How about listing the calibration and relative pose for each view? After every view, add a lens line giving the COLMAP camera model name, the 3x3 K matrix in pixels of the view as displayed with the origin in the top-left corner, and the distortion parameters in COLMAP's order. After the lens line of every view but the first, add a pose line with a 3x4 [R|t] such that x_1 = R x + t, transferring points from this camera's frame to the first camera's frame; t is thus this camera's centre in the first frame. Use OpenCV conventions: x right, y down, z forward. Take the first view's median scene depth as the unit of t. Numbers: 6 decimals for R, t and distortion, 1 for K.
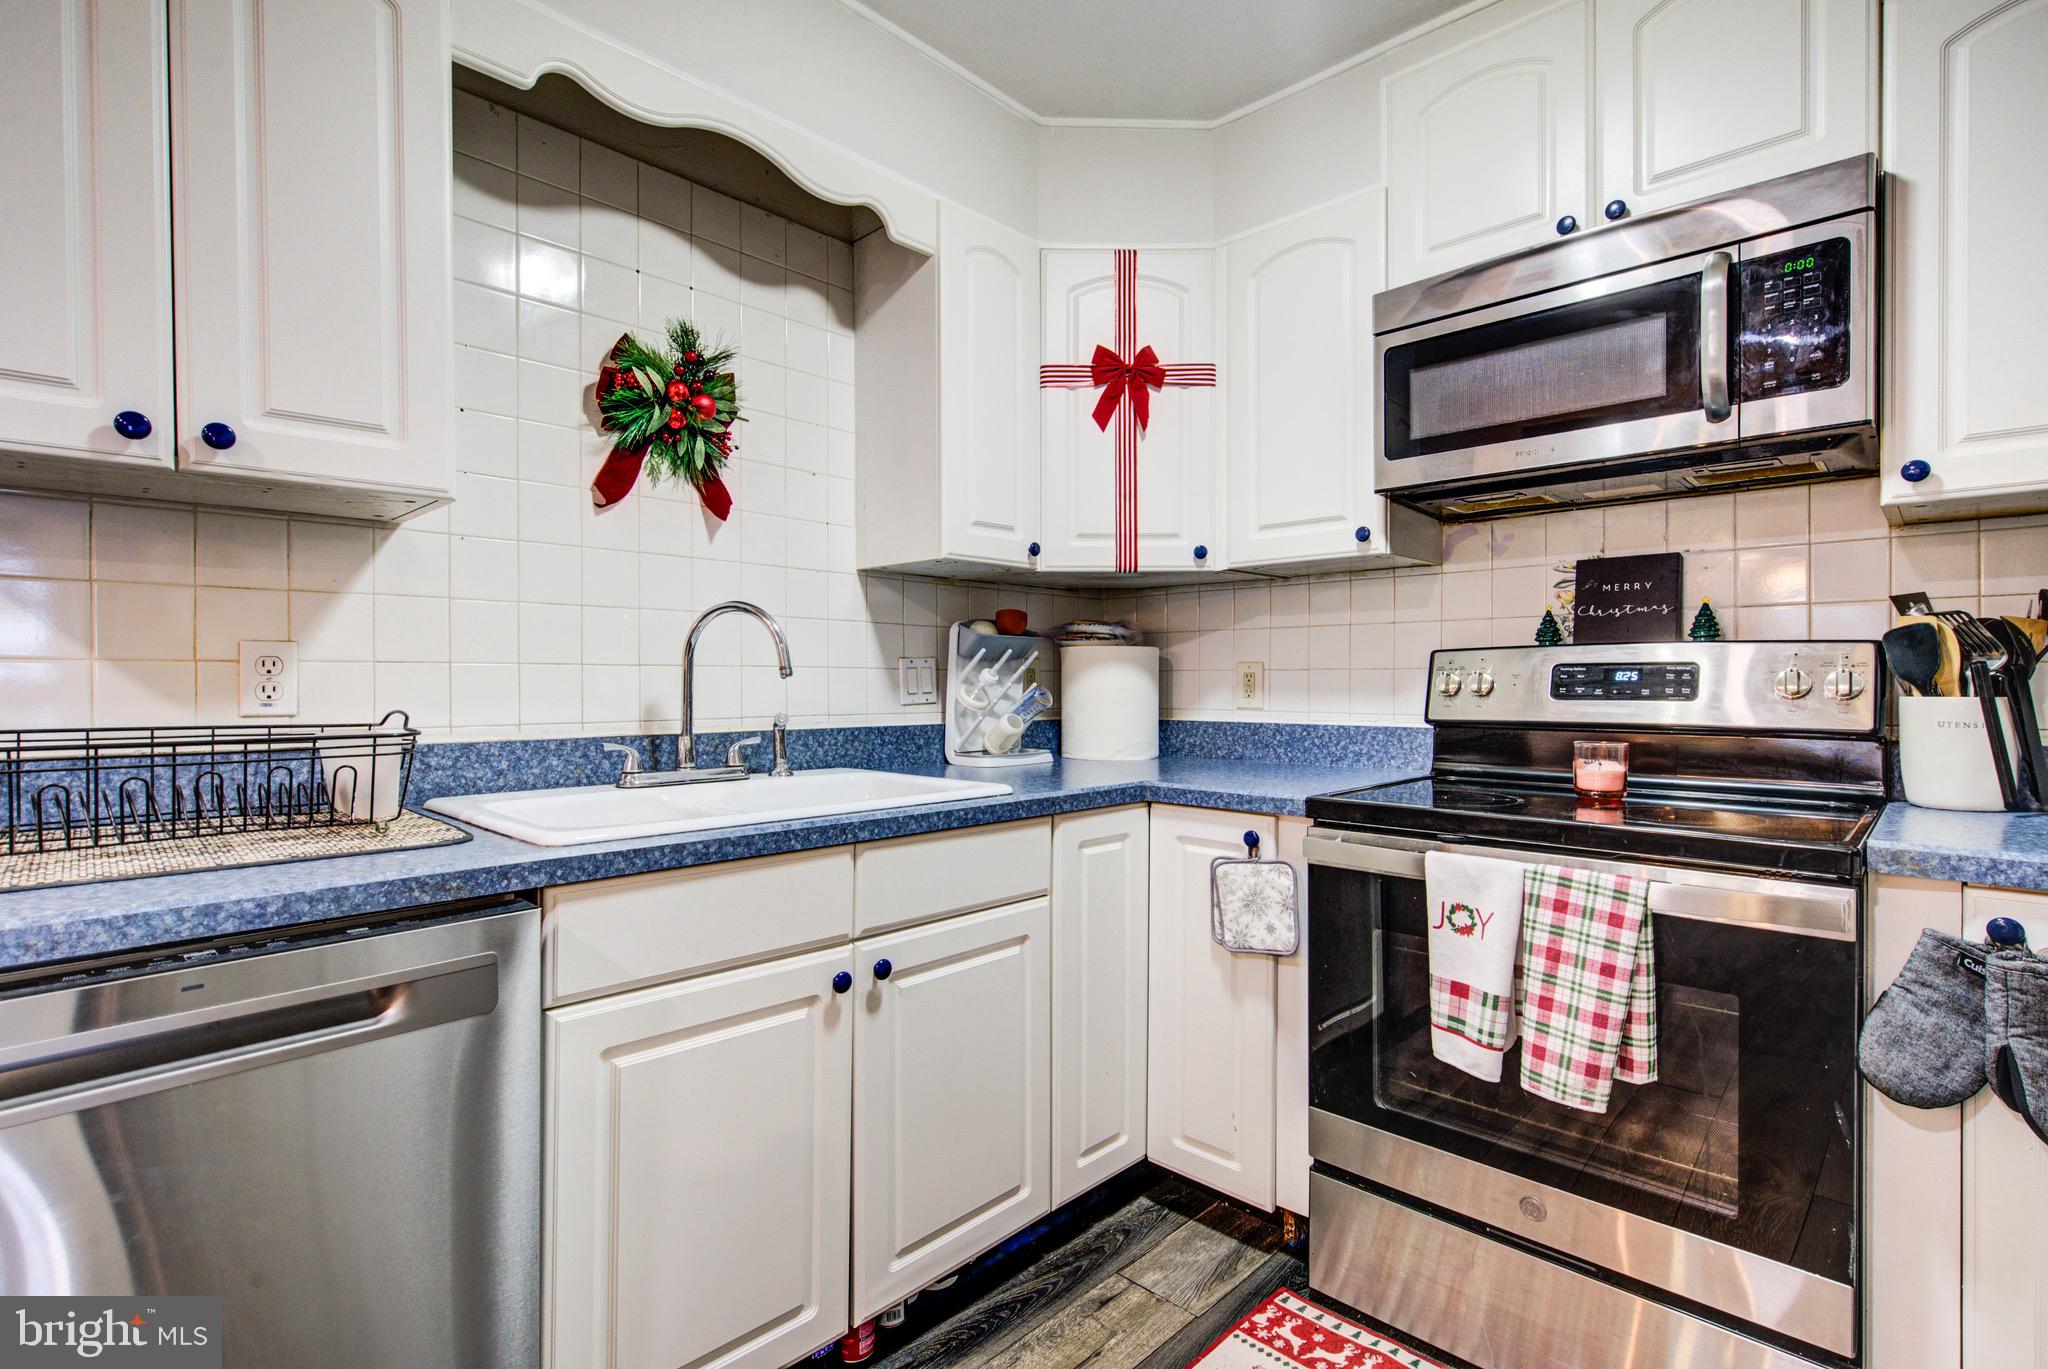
lens RADIAL K [[1036.9, 0, 1024.0], [0, 1036.9, 684.5], [0, 0, 1]] dist [-0.000409, -0.002623]
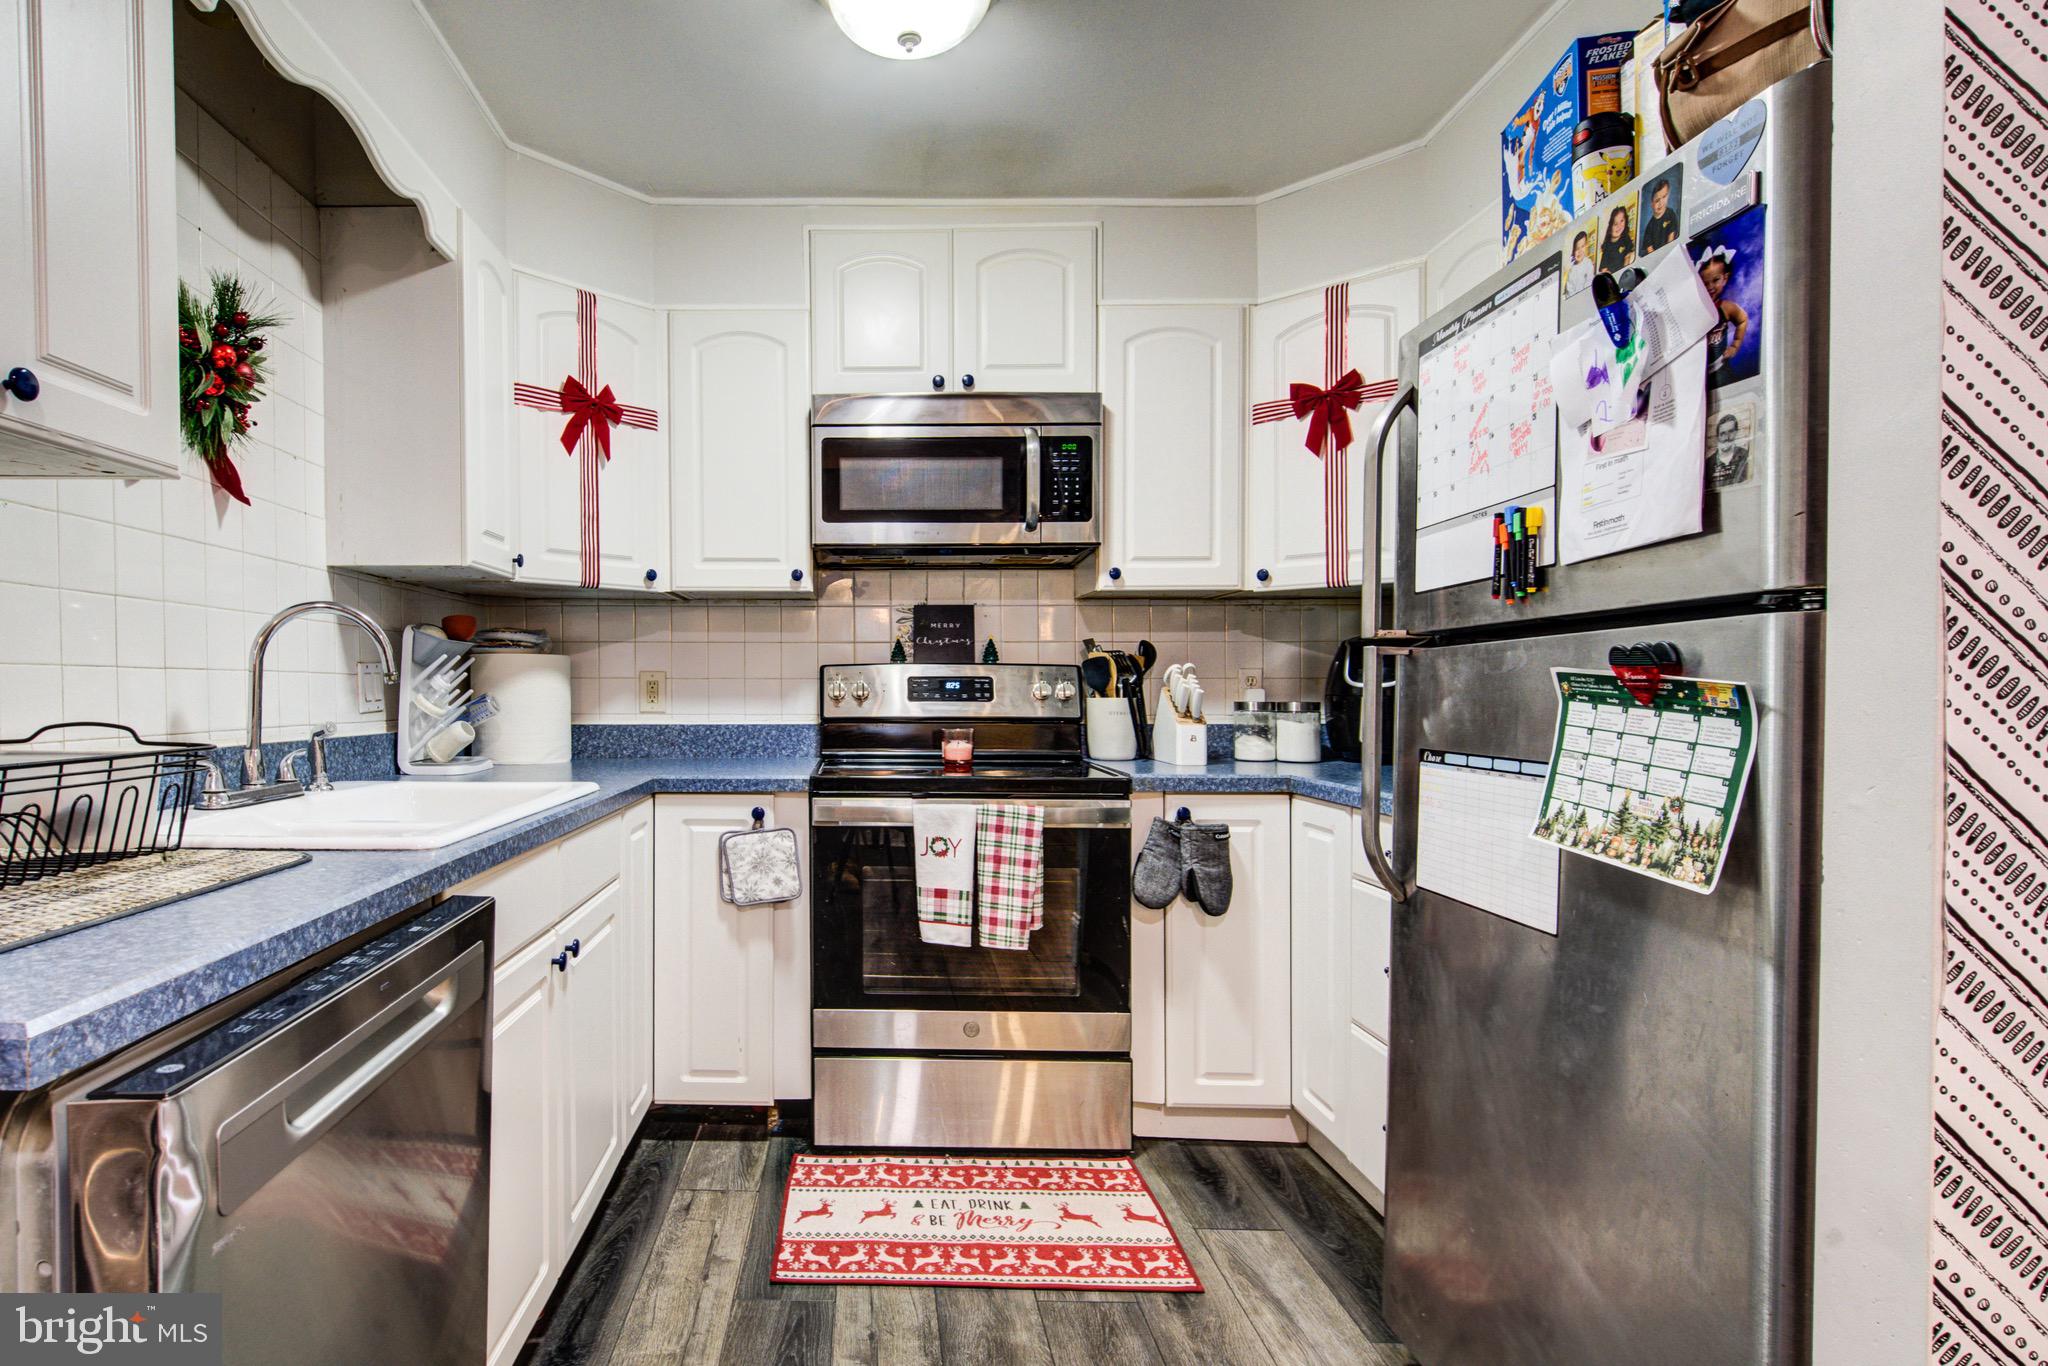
lens RADIAL K [[986.5, 0, 1025.4], [0, 986.5, 690.5], [0, 0, 1]] dist [0.013110, -0.016980]
pose [[0.680604, 0.000579, 0.732651, -0.443906], [-0.000092, 1.000000, -0.000705, 0.000245], [-0.732651, 0.000412, 0.680604, -0.054642]]
